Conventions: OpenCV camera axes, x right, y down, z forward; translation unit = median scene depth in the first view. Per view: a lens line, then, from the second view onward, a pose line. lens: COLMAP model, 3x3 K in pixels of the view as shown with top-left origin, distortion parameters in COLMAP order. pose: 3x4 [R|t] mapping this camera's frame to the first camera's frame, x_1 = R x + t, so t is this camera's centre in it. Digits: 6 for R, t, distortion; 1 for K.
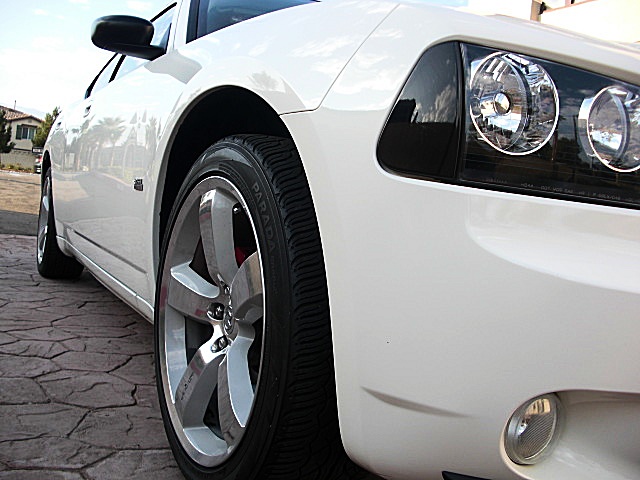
lens RADIAL K [[631.8, 0, 310.6], [0, 631.8, 244.6], [0, 0, 1]] dist [-0.195412, 0.163581]
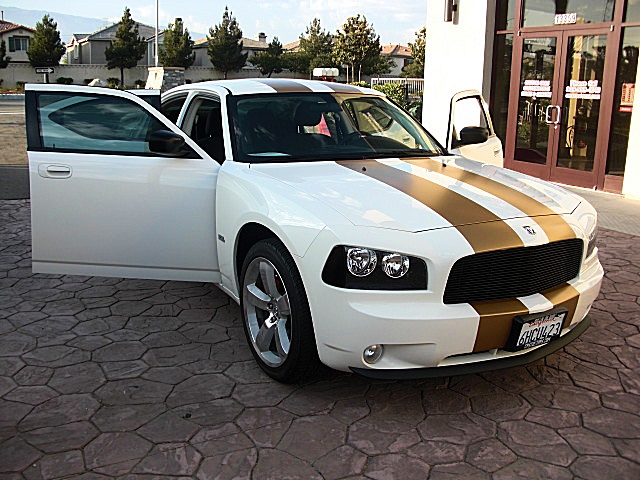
lens RADIAL K [[631.8, 0, 310.6], [0, 631.8, 244.6], [0, 0, 1]] dist [-0.195412, 0.163581]
pose [[0.997445, -0.069679, -0.015776, 0.042450], [0.071403, 0.979695, 0.187347, -0.369445], [0.002402, -0.187994, 0.982167, -0.880491]]
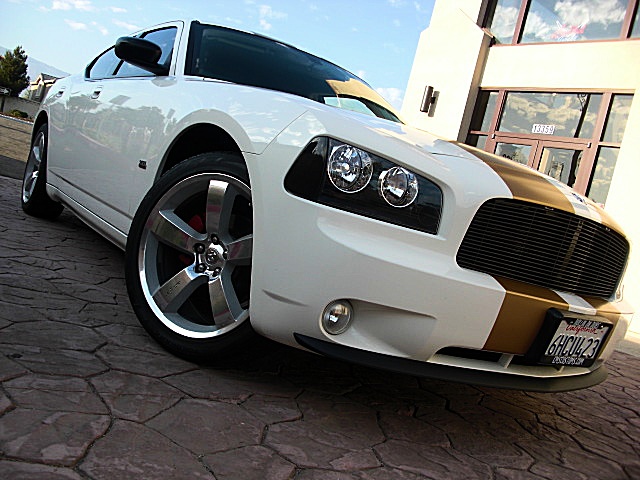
lens RADIAL K [[631.8, 0, 310.6], [0, 631.8, 244.6], [0, 0, 1]] dist [-0.195412, 0.163581]
pose [[0.982157, 0.160867, 0.097409, 0.012694], [-0.162818, 0.986579, 0.012370, 0.011276], [-0.094112, -0.028009, 0.995168, -0.464690]]
